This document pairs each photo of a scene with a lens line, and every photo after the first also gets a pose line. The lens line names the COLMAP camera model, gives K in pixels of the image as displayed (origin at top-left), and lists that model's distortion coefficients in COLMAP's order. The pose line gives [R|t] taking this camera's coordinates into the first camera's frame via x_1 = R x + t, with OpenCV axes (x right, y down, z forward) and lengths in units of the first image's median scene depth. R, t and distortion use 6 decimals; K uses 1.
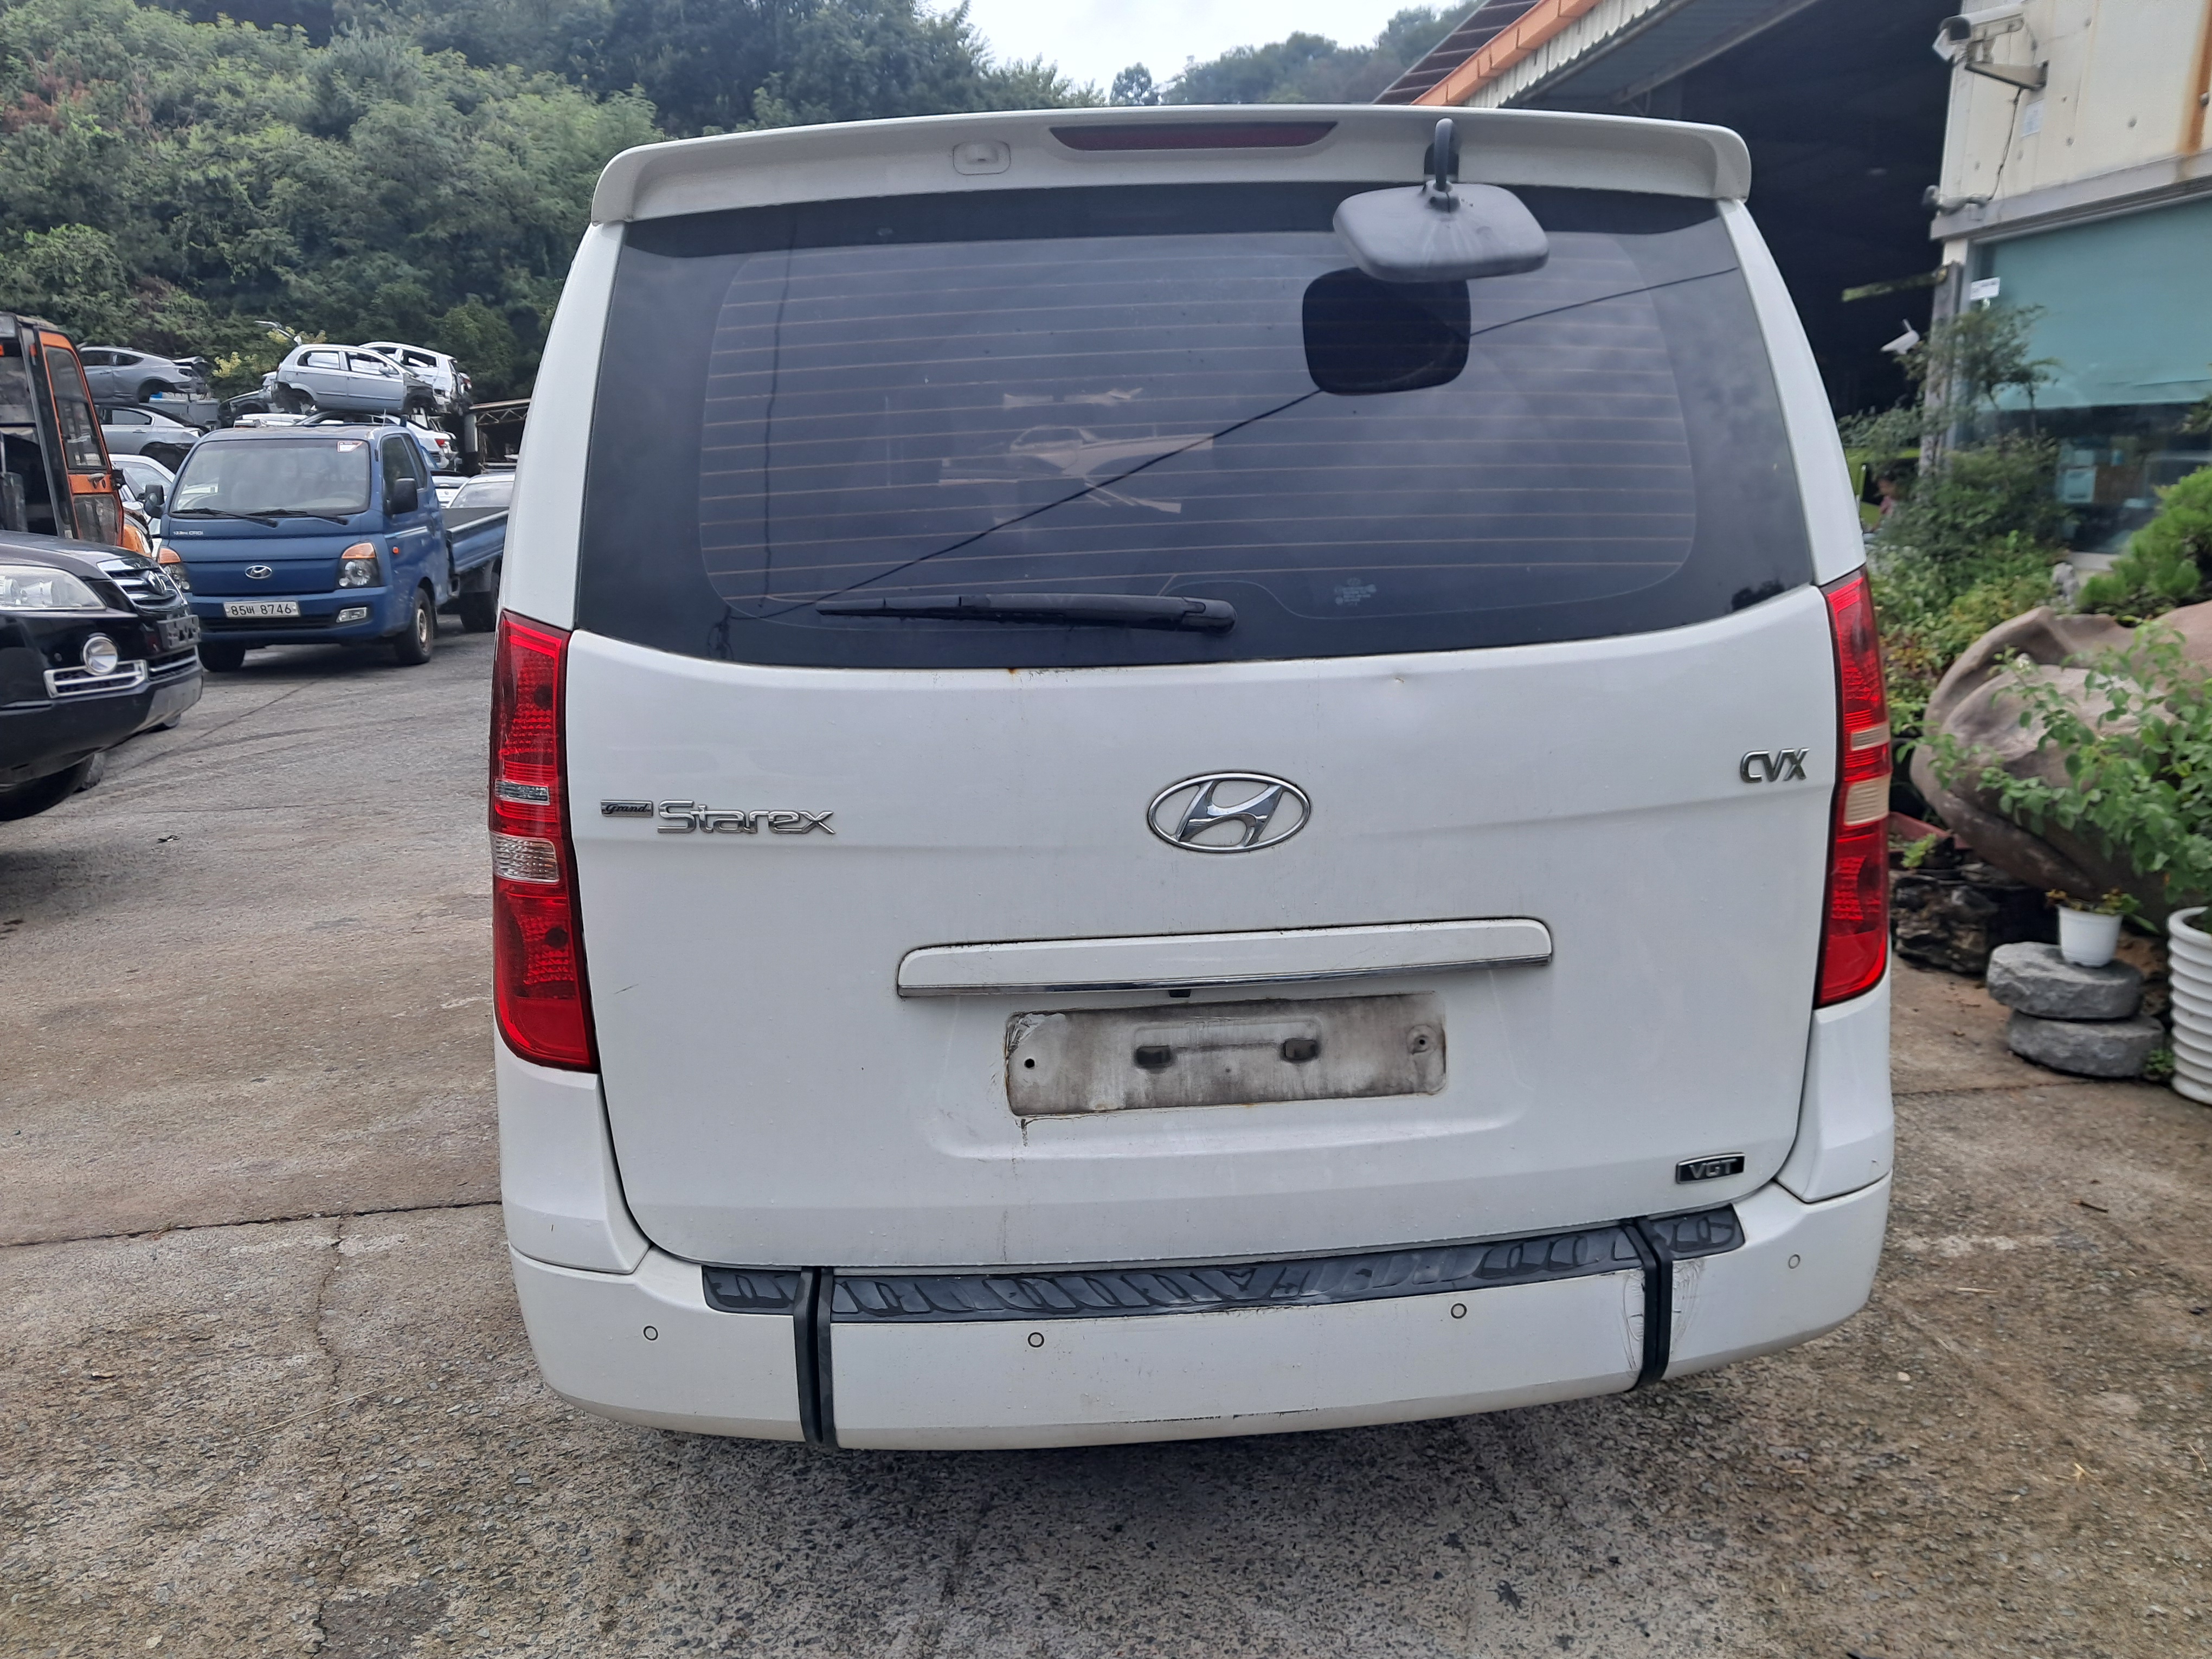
lens RADIAL K [[1750.9, 0, 1108.4], [0, 1750.9, 797.4], [0, 0, 1]] dist [0.014375, -0.031861]
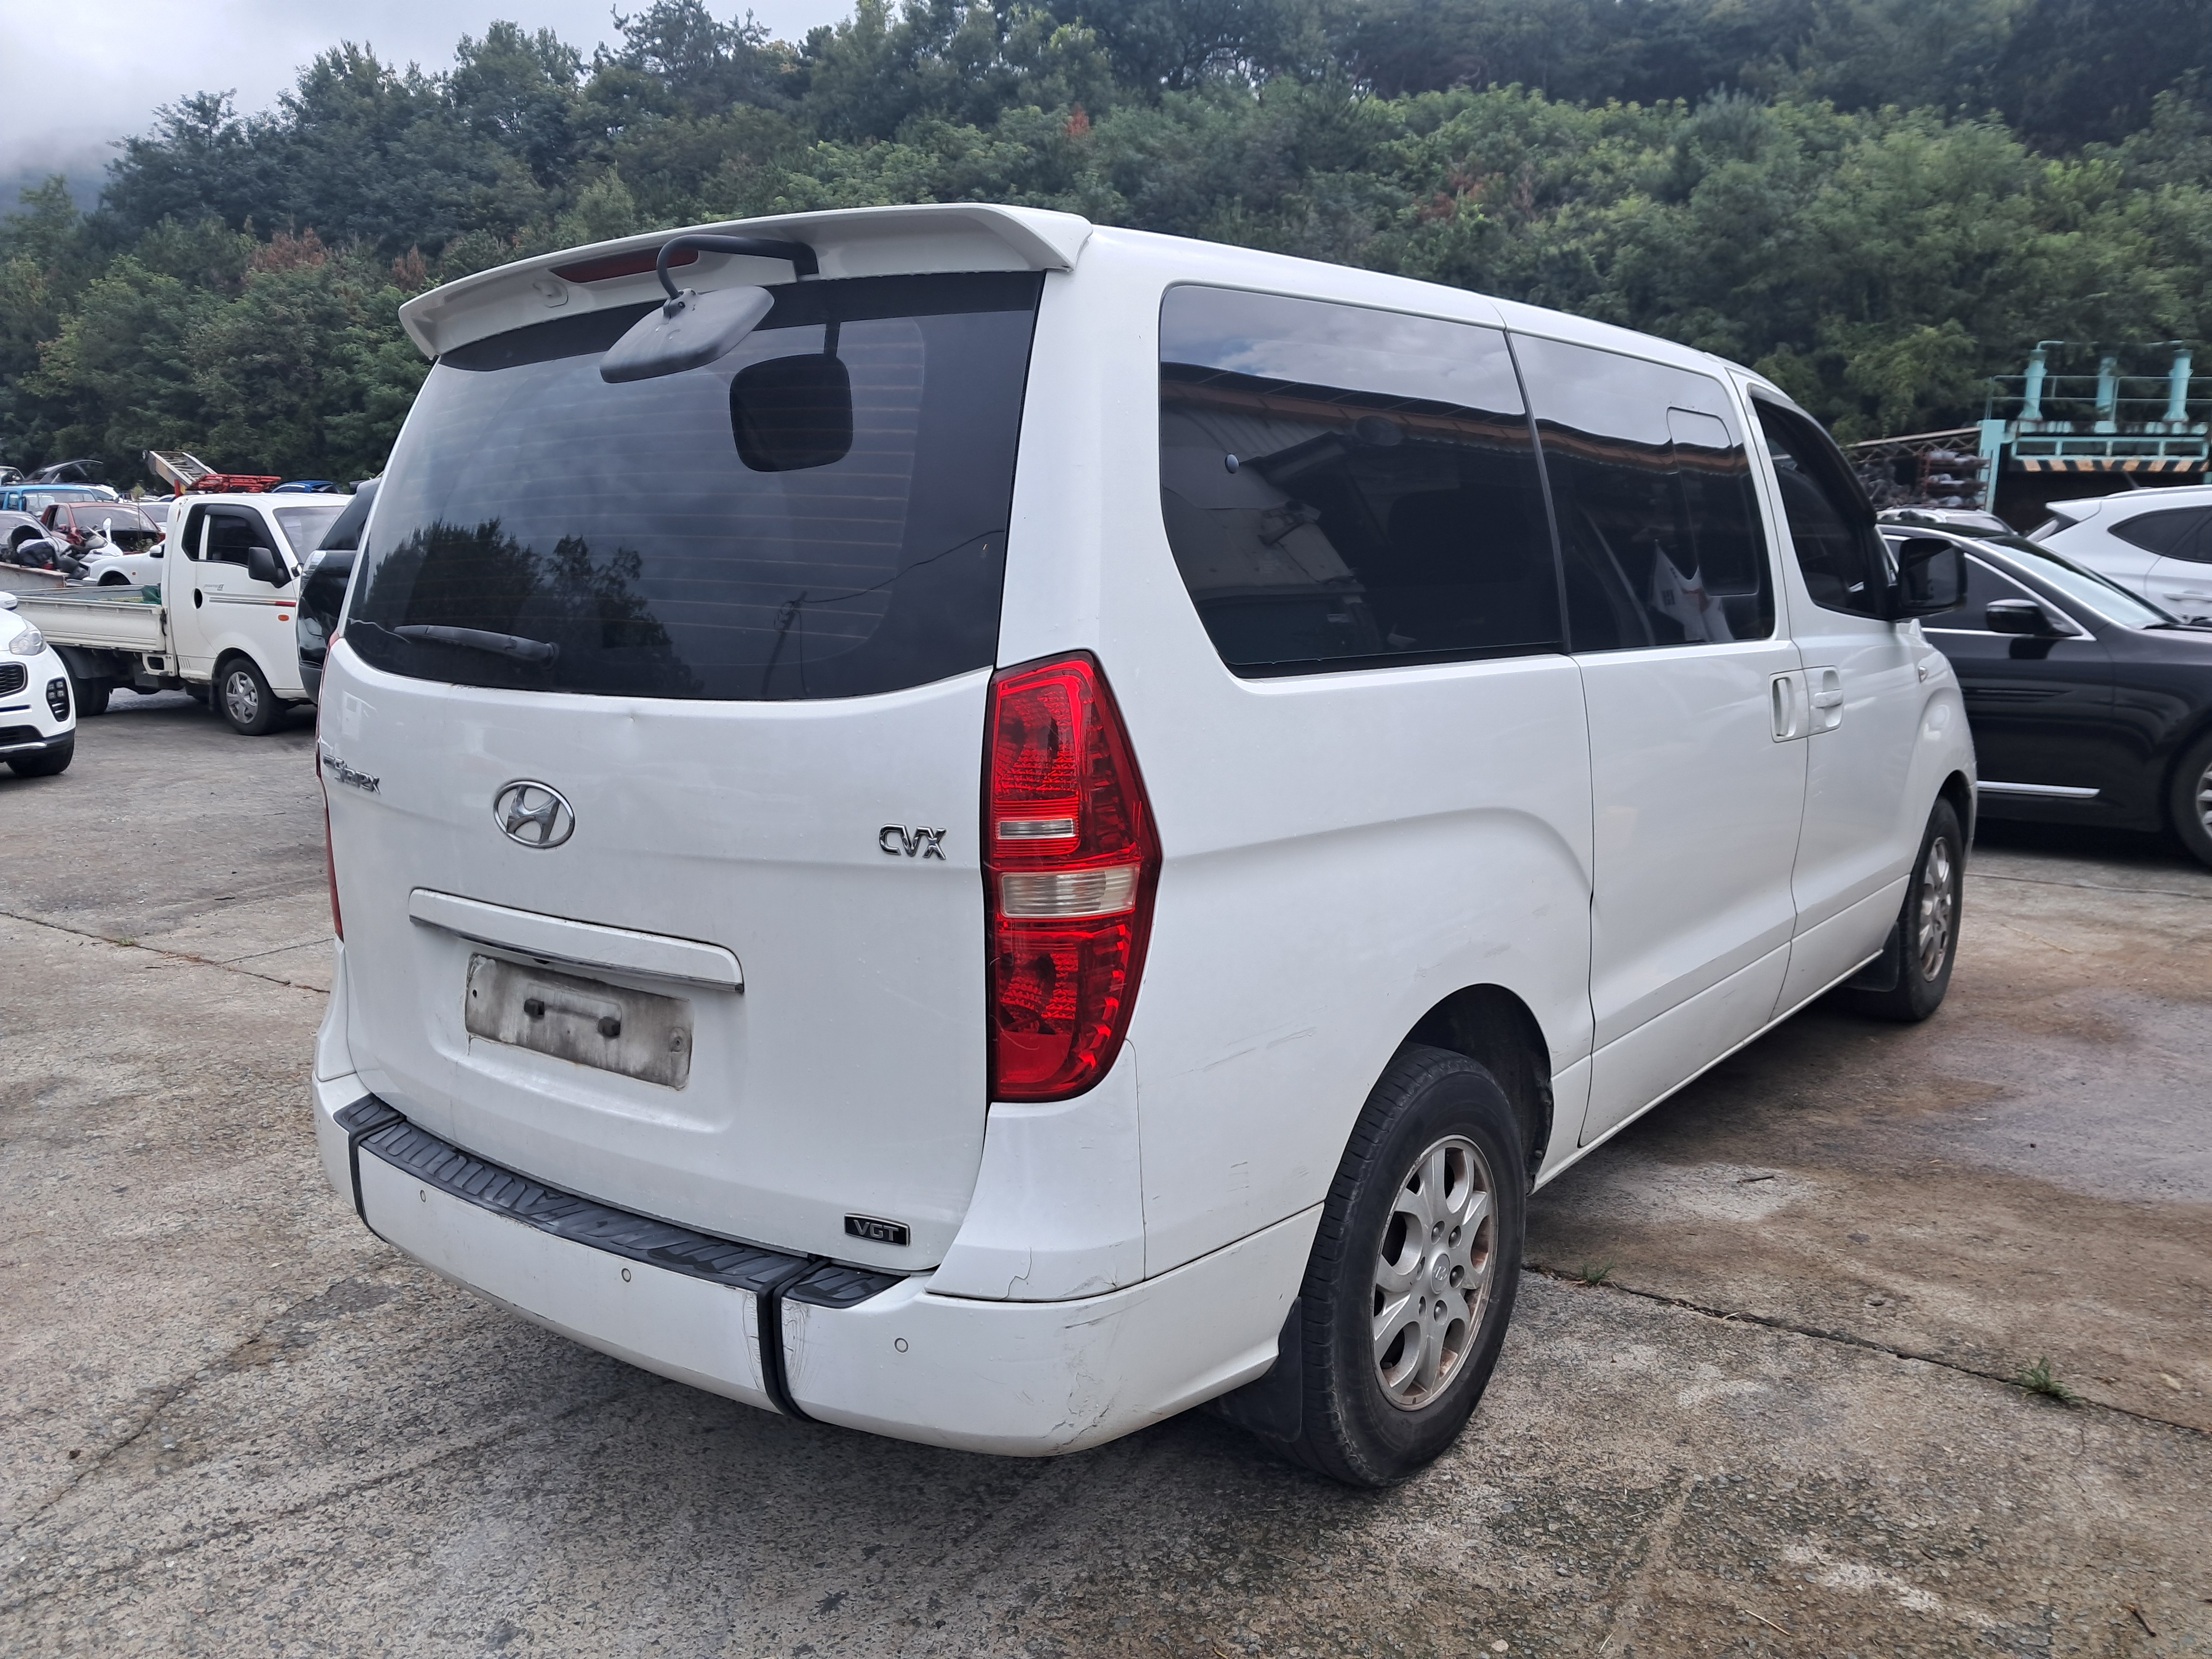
lens RADIAL K [[1740.8, 0, 1098.5], [0, 1740.8, 819.5], [0, 0, 1]] dist [-0.007639, 0.010347]
pose [[0.737050, 0.122738, -0.664599, 0.861943], [-0.130940, 0.990672, 0.037744, -0.063319], [0.663032, 0.059204, 0.746246, 0.260377]]
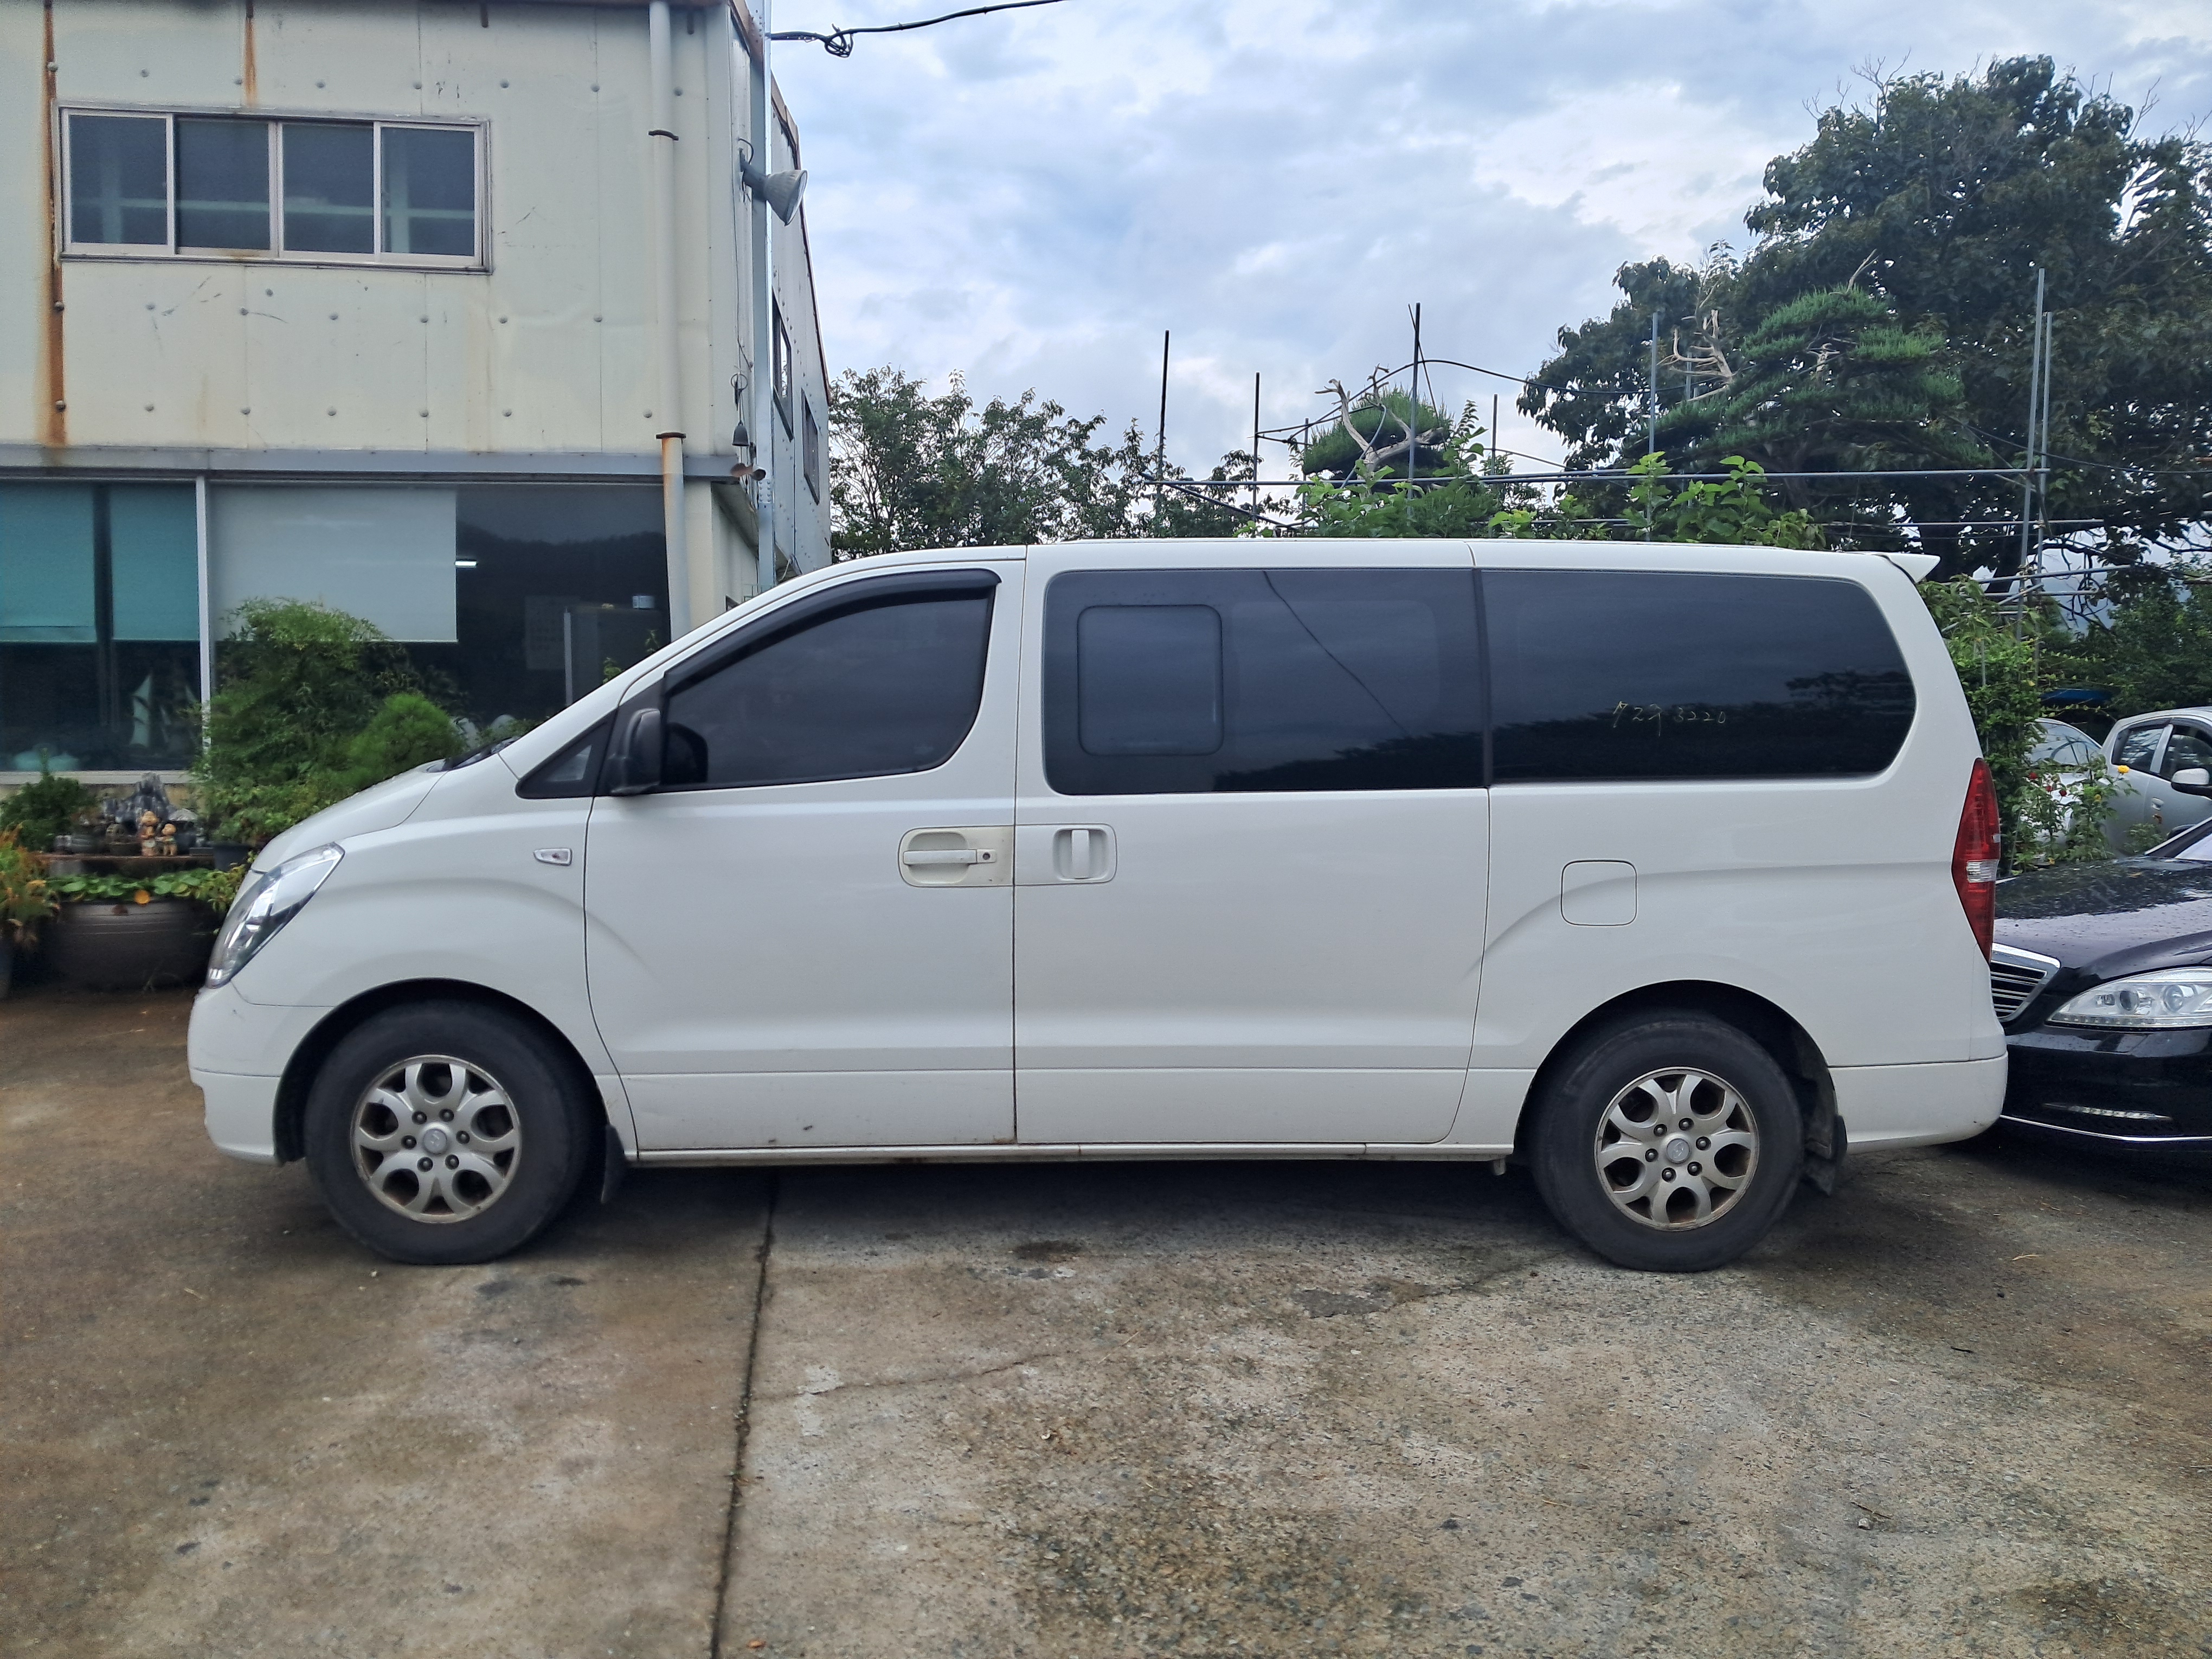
lens RADIAL K [[1750.9, 0, 1108.4], [0, 1750.9, 797.4], [0, 0, 1]] dist [0.014375, -0.031861]
pose [[-0.031752, -0.046962, 0.998392, -1.874987], [0.190165, 0.980365, 0.052162, -0.142284], [-0.981239, 0.191516, -0.022198, 1.006587]]
